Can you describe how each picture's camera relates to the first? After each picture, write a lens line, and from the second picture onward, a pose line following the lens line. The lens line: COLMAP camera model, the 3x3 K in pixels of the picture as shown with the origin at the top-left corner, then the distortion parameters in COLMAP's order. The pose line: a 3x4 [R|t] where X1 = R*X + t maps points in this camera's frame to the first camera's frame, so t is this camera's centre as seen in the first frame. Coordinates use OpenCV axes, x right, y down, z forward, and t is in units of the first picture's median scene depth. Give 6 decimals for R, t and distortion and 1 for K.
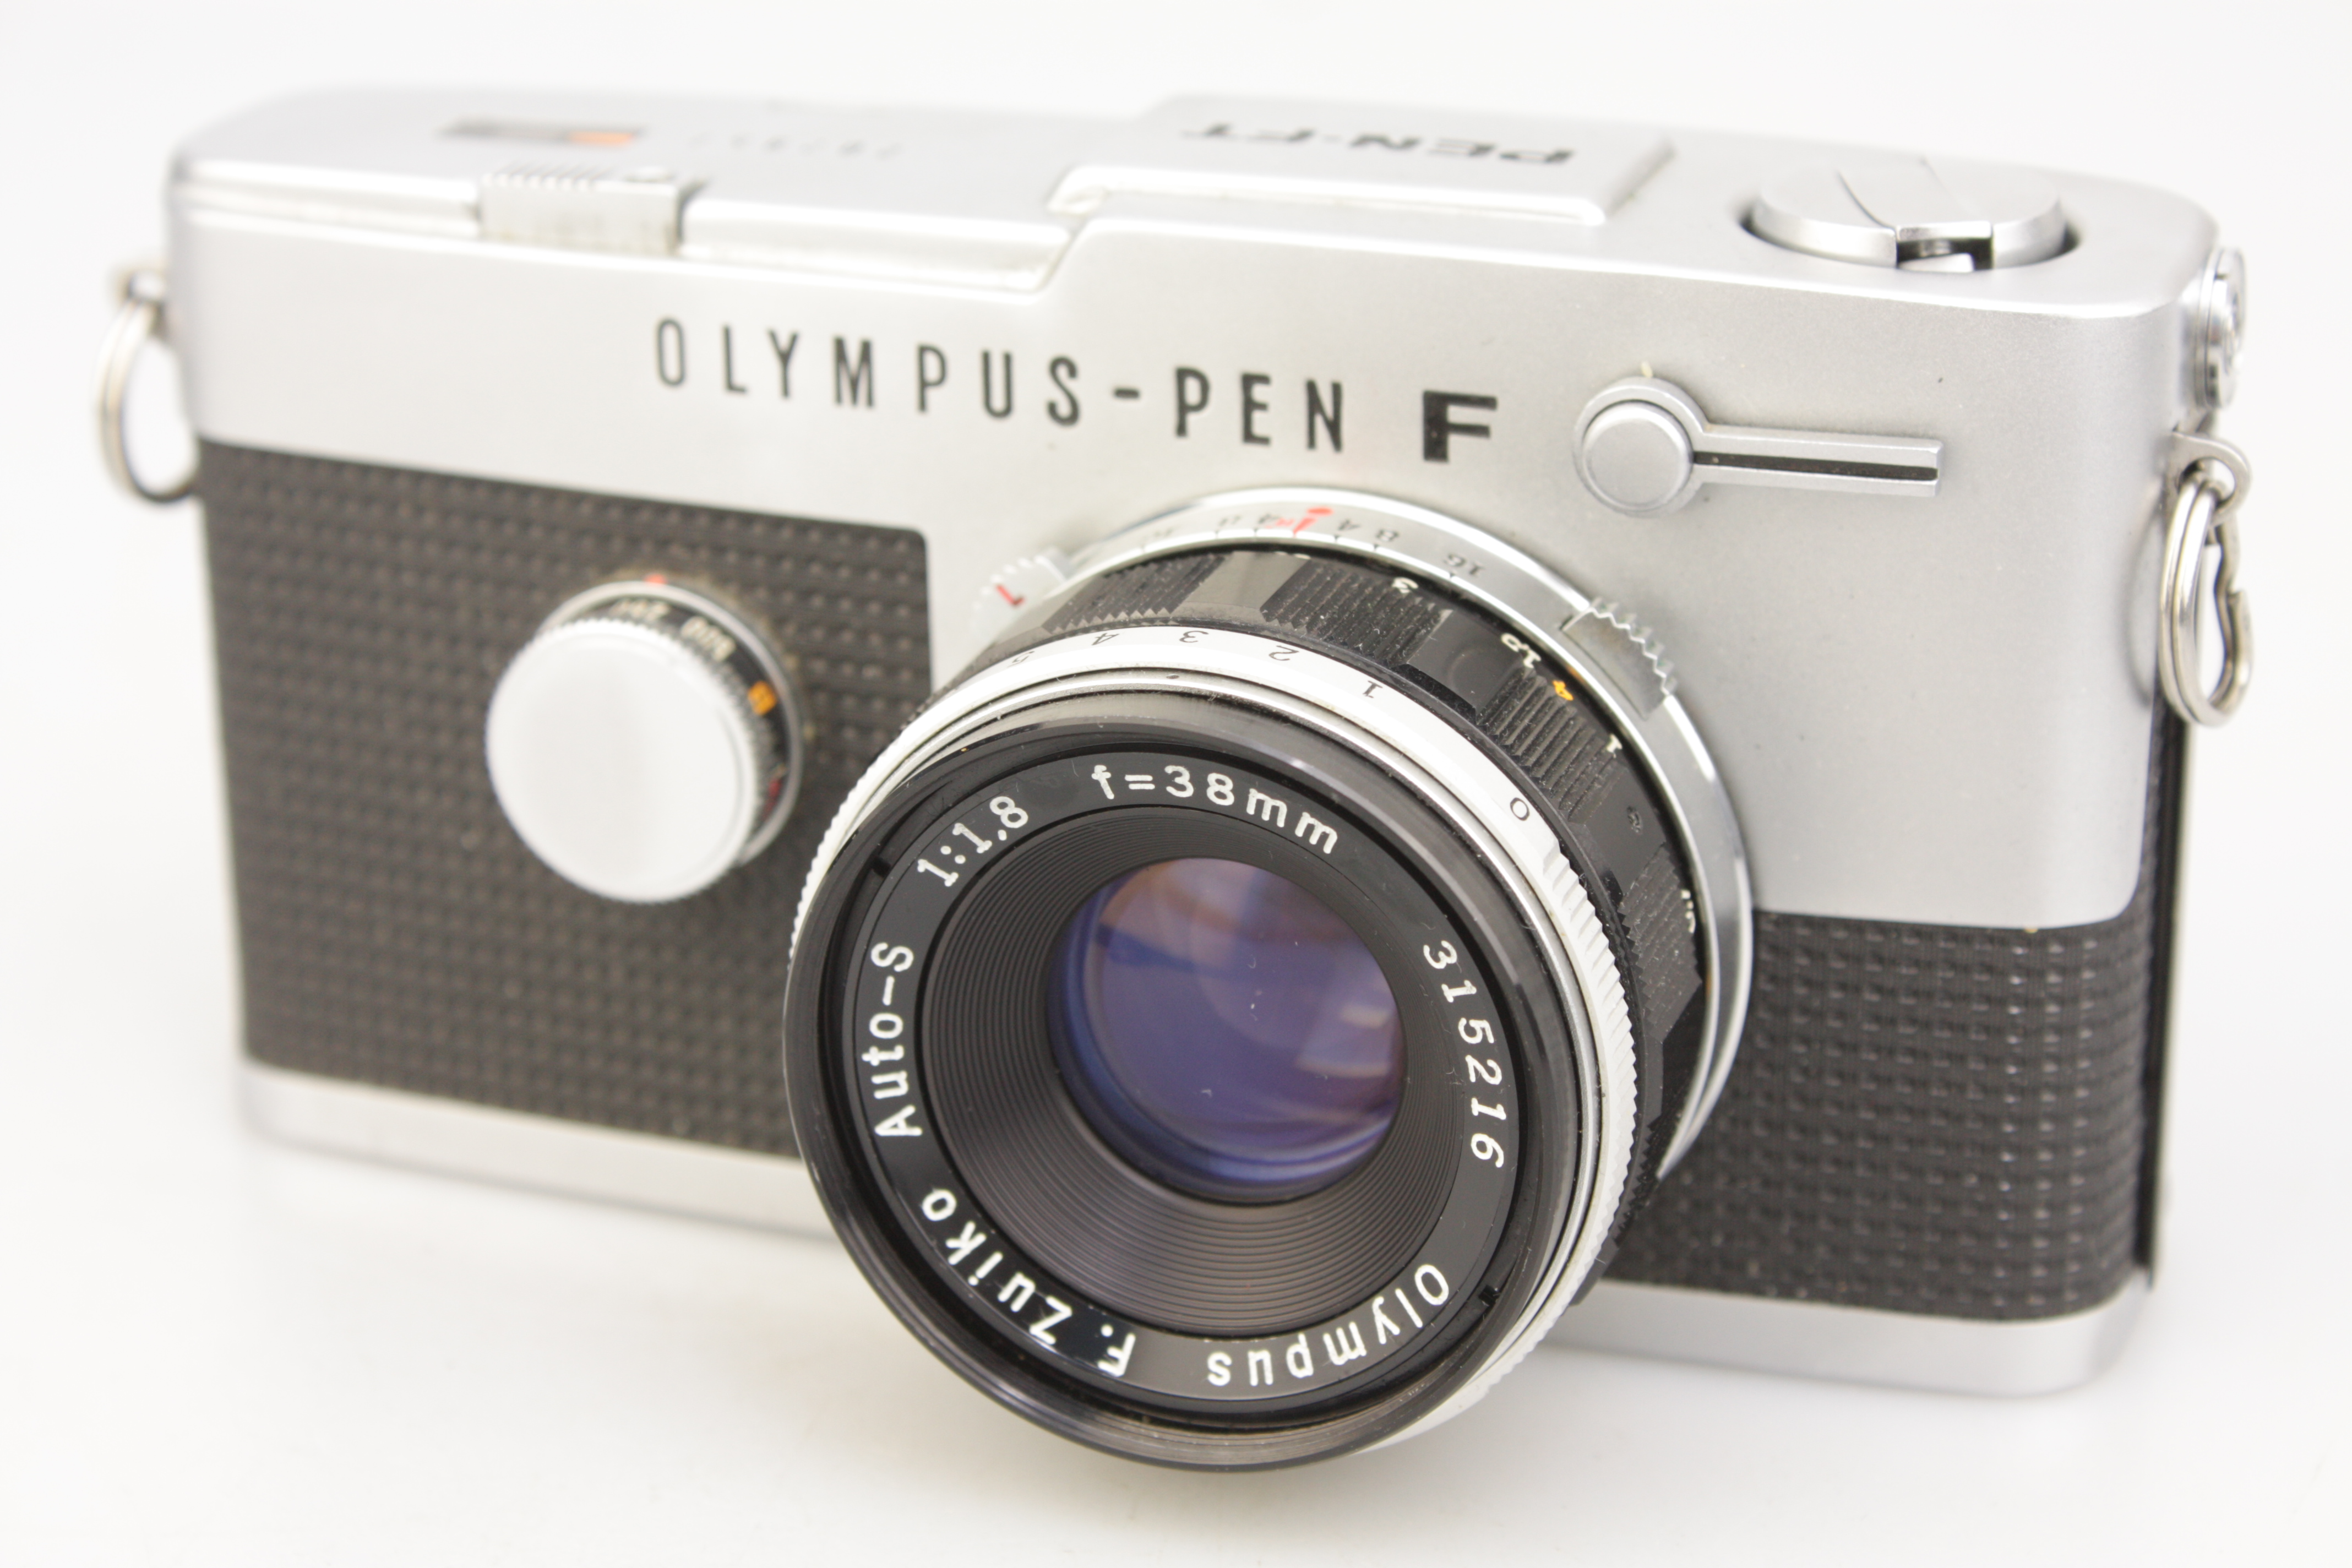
lens RADIAL K [[5543.7, 0, 1176.3], [0, 5543.7, 791.4], [0, 0, 1]] dist [0.036531, 0.000000]
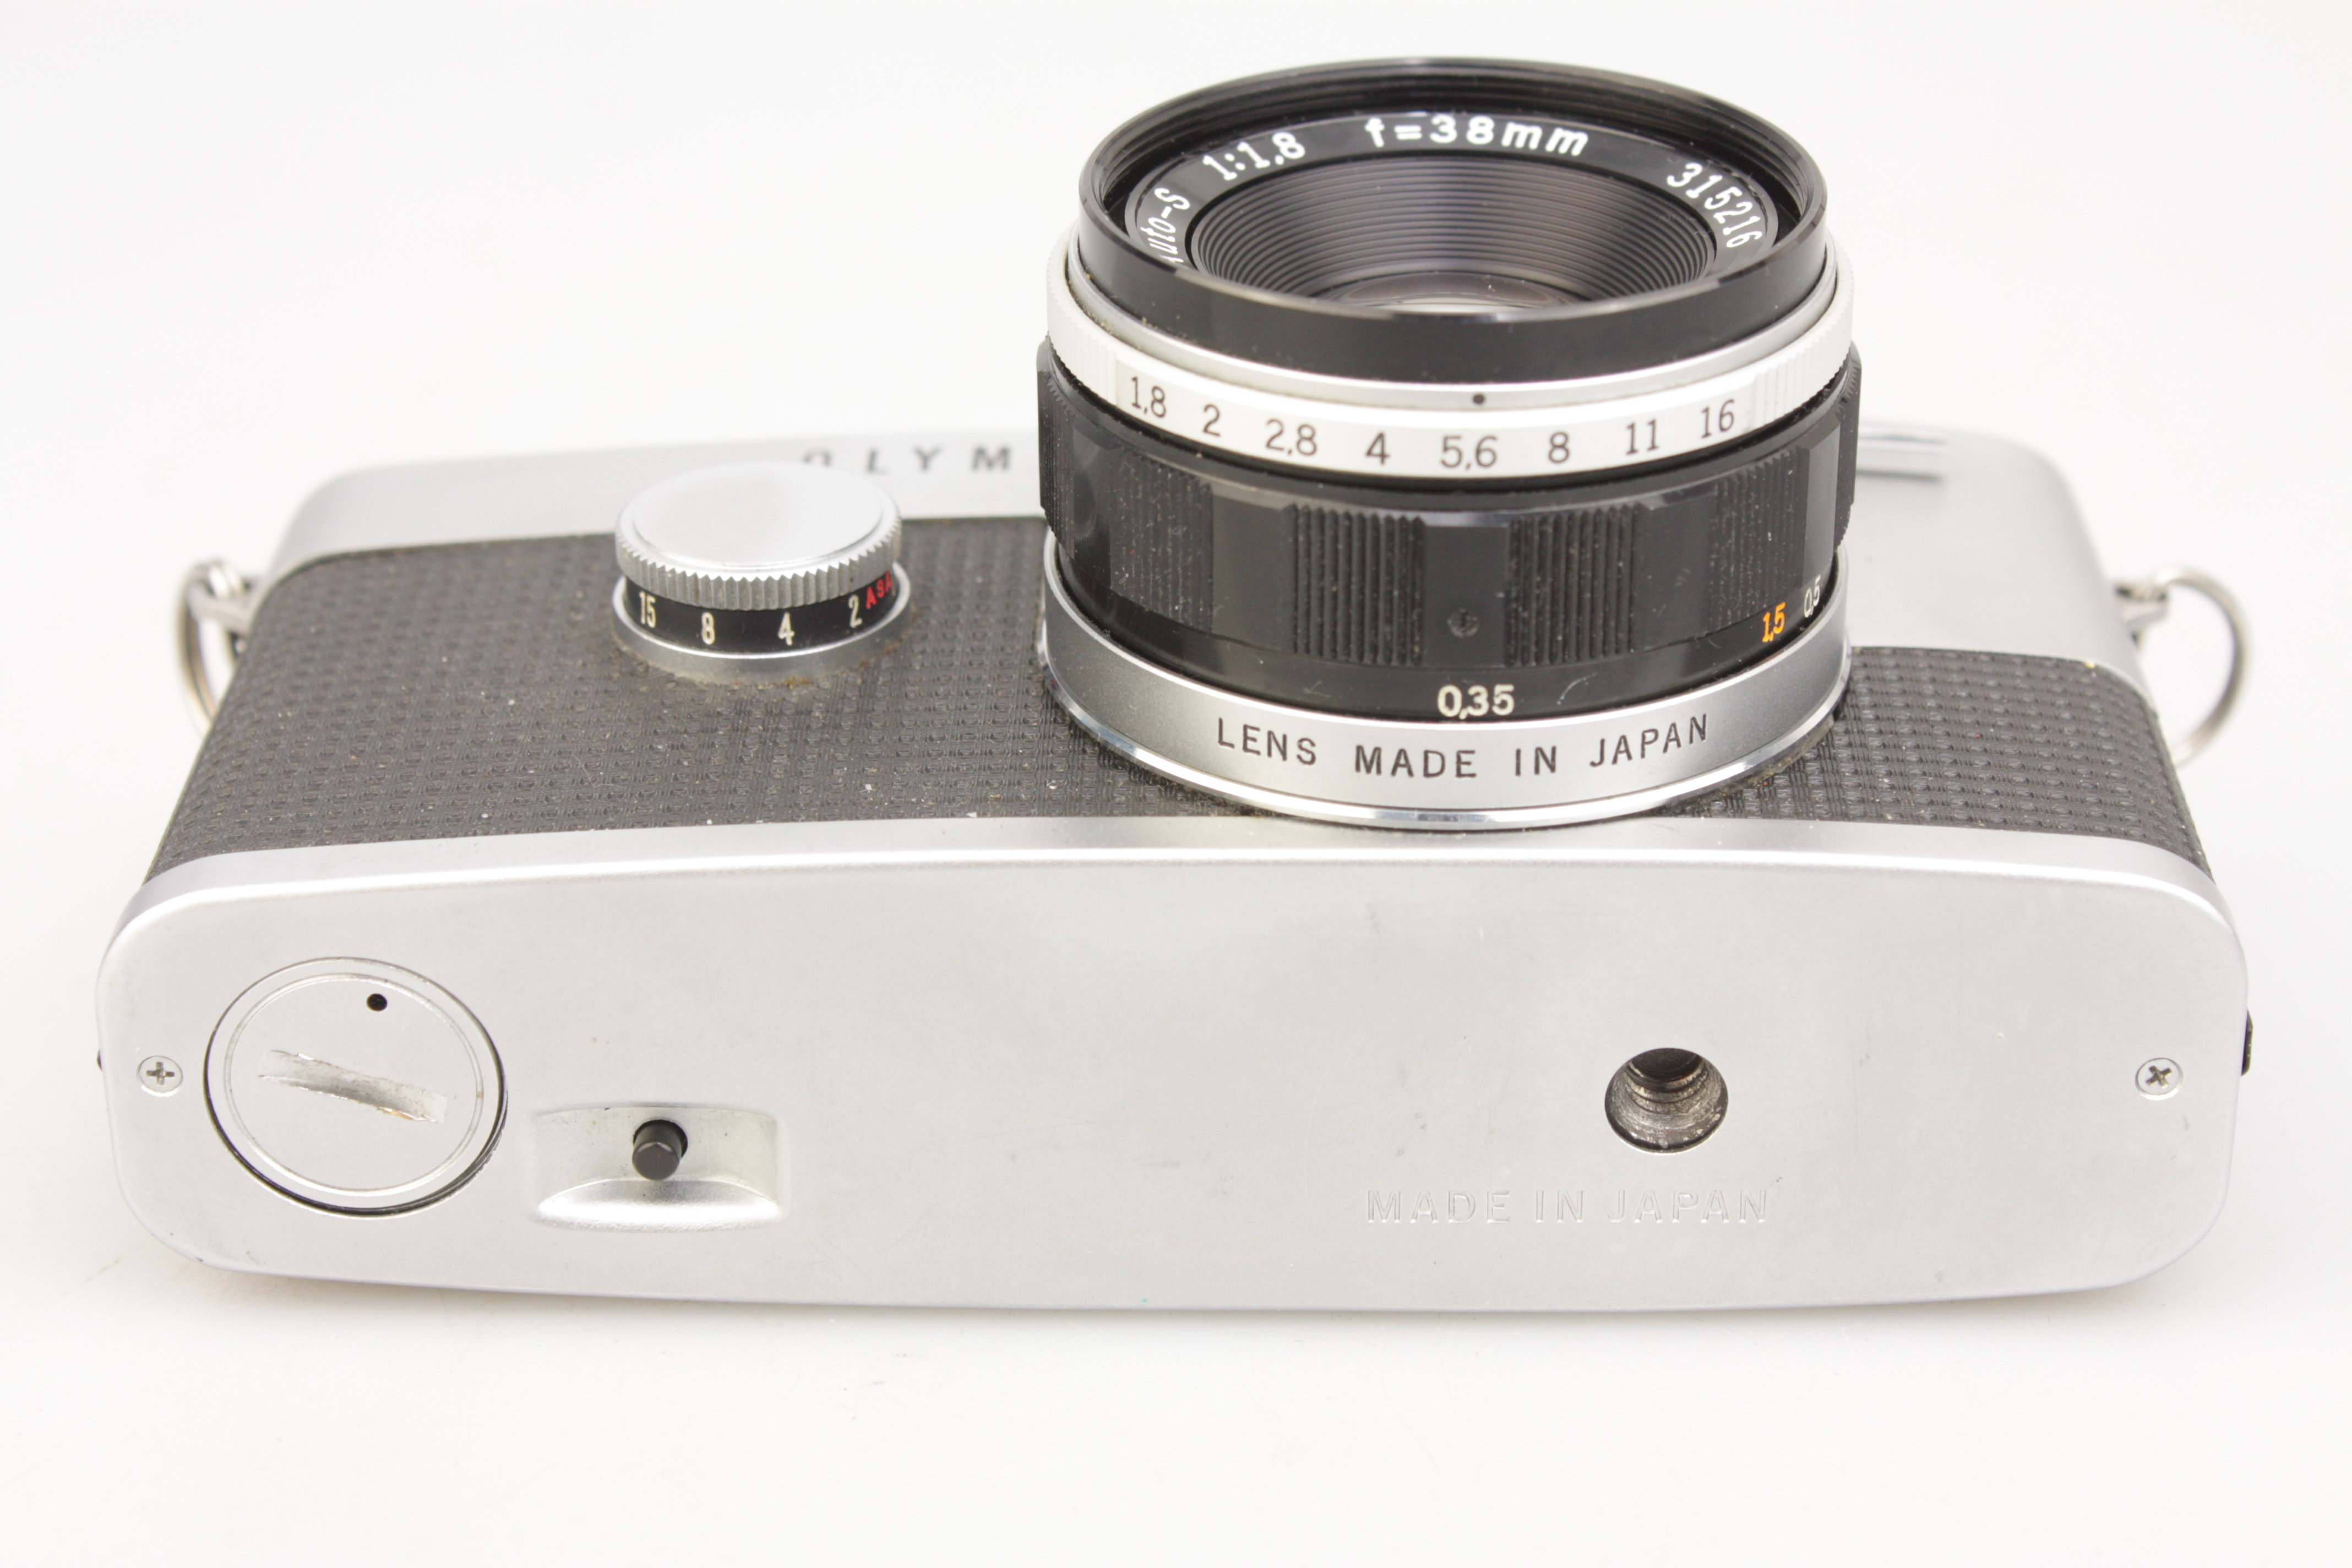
lens RADIAL K [[5207.8, 0, 1177.2], [0, 5207.8, 785.2], [0, 0, 1]] dist [-0.012013, 0.000000]
pose [[0.945640, 0.300671, 0.123945, -0.143198], [0.094048, 0.112007, -0.989247, 1.065437], [-0.311320, 0.947128, 0.077640, 1.024217]]
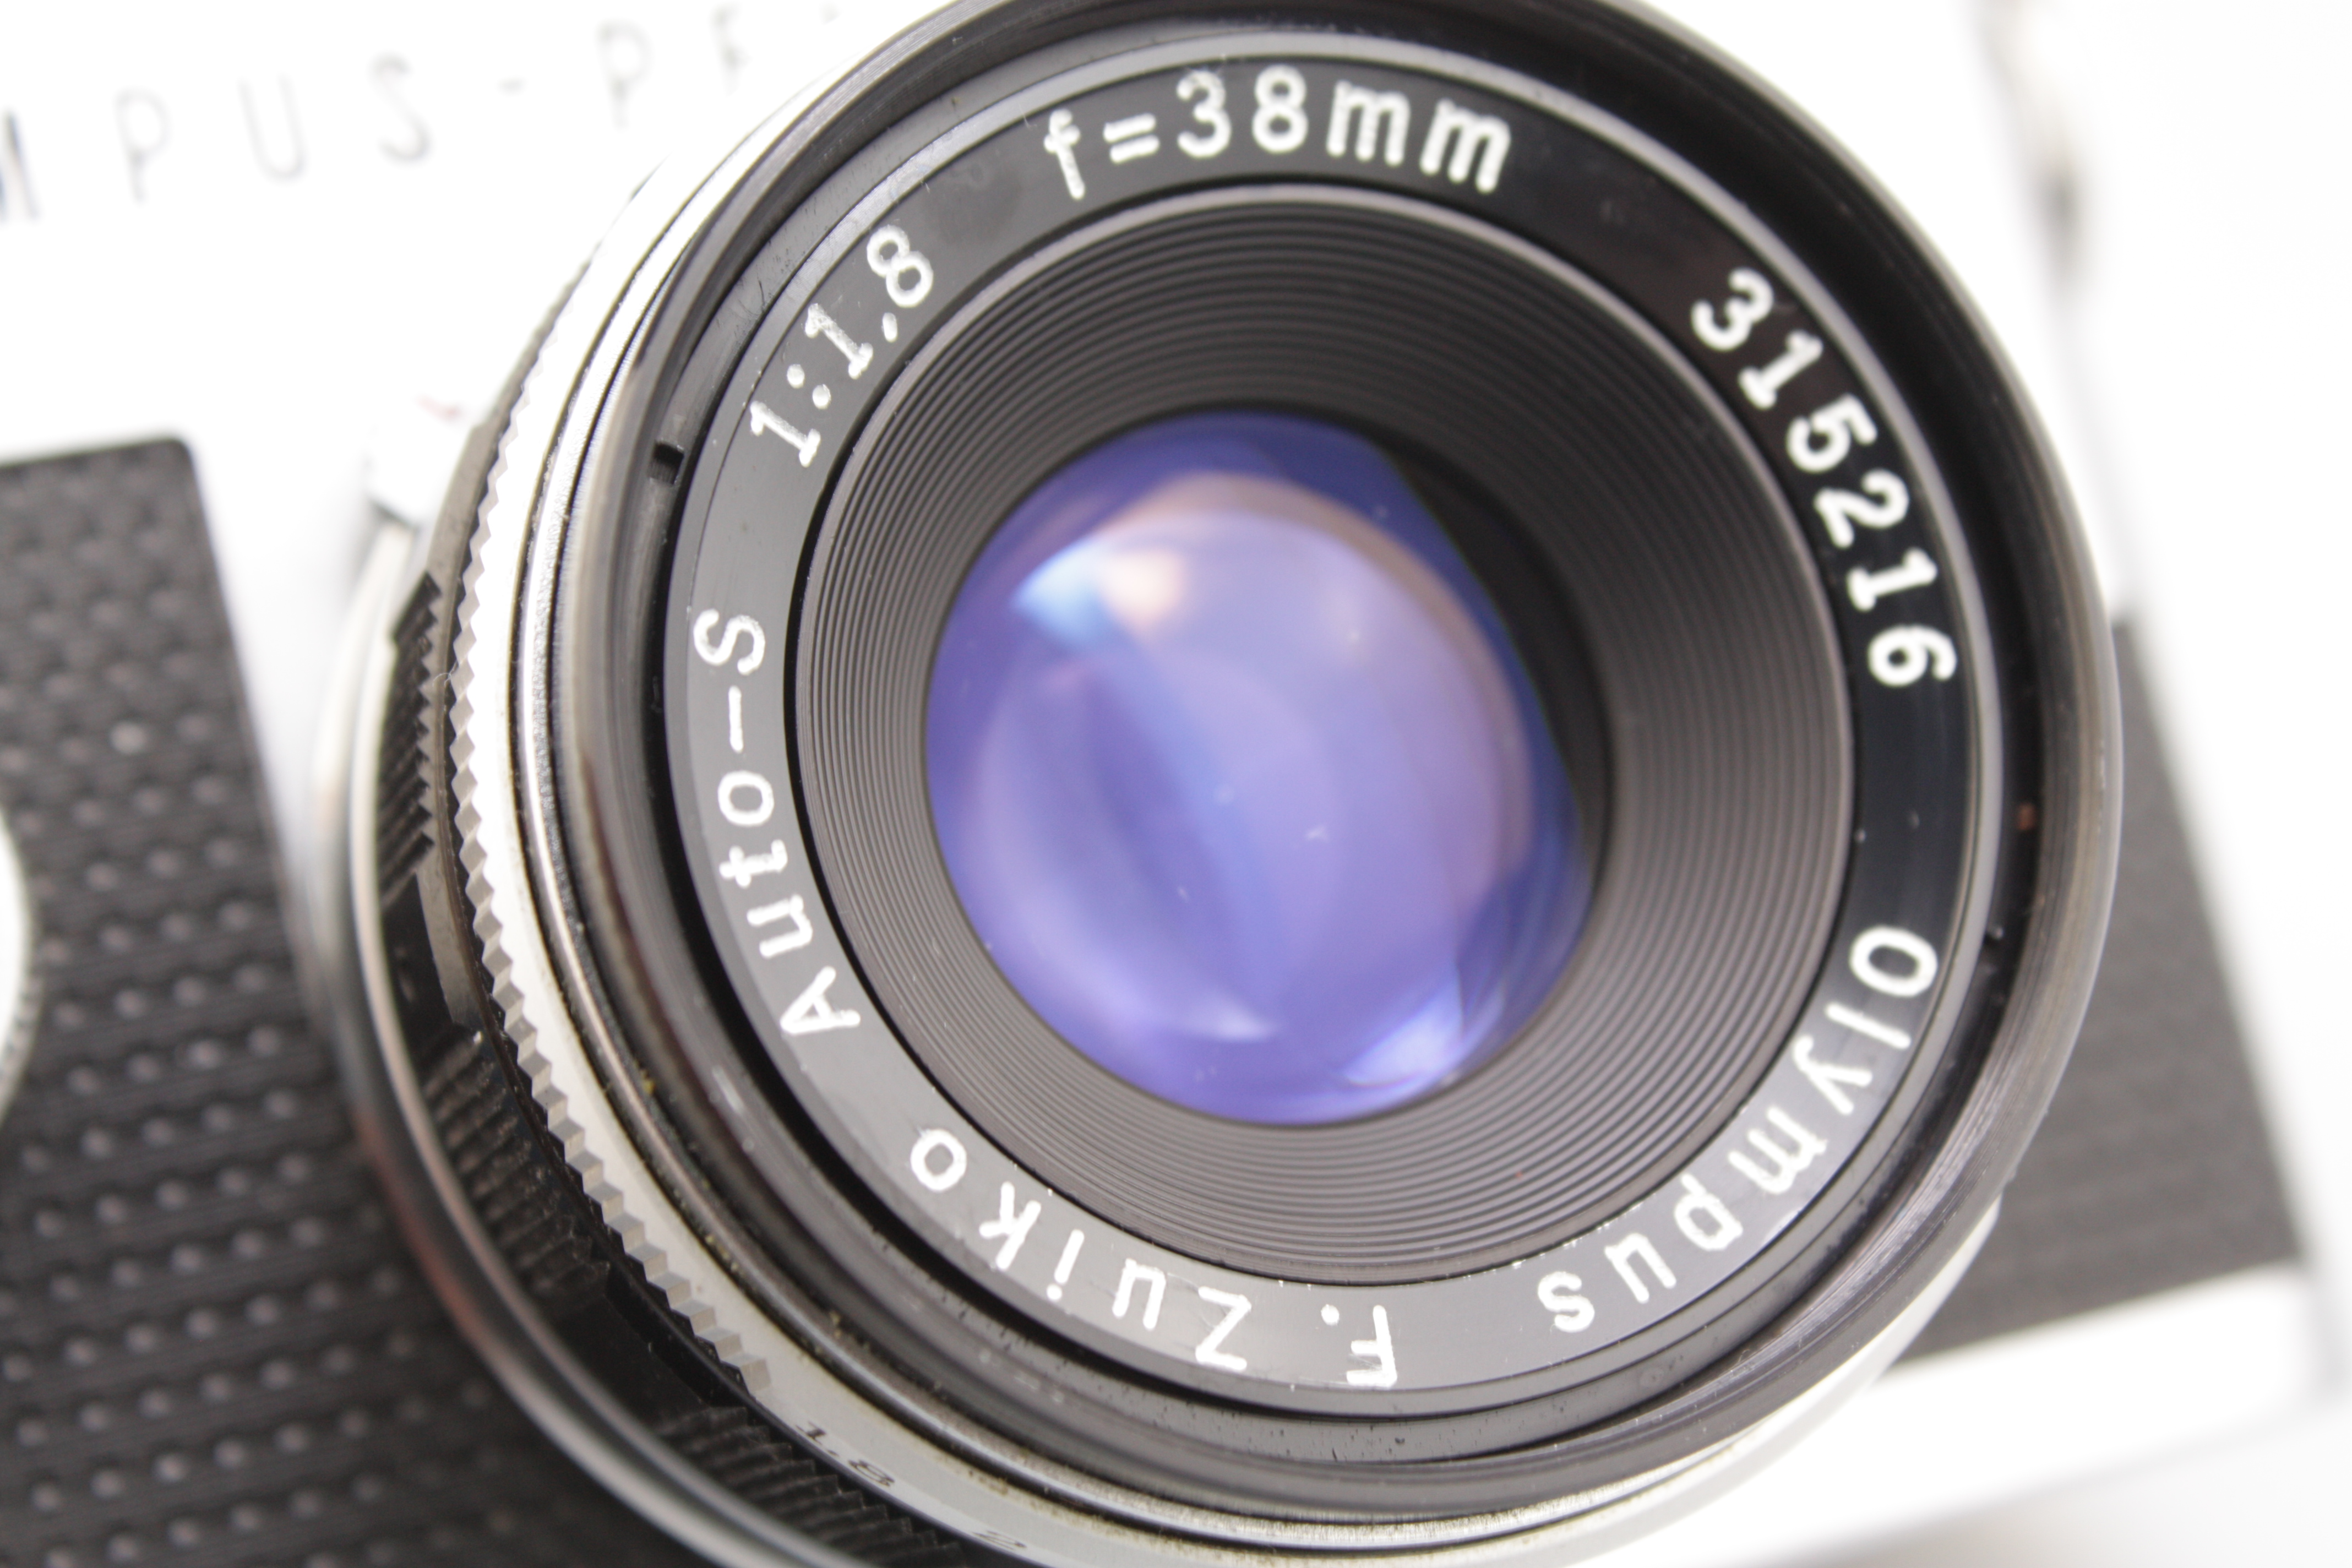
lens RADIAL K [[4904.7, 0, 1174.1], [0, 4904.7, 766.8], [0, 0, 1]] dist [-0.017425, 0.000000]
pose [[0.781684, -0.101482, 0.615363, -0.285626], [0.423567, 0.810603, -0.404369, 0.228443], [-0.457779, 0.576736, 0.676619, 0.692872]]
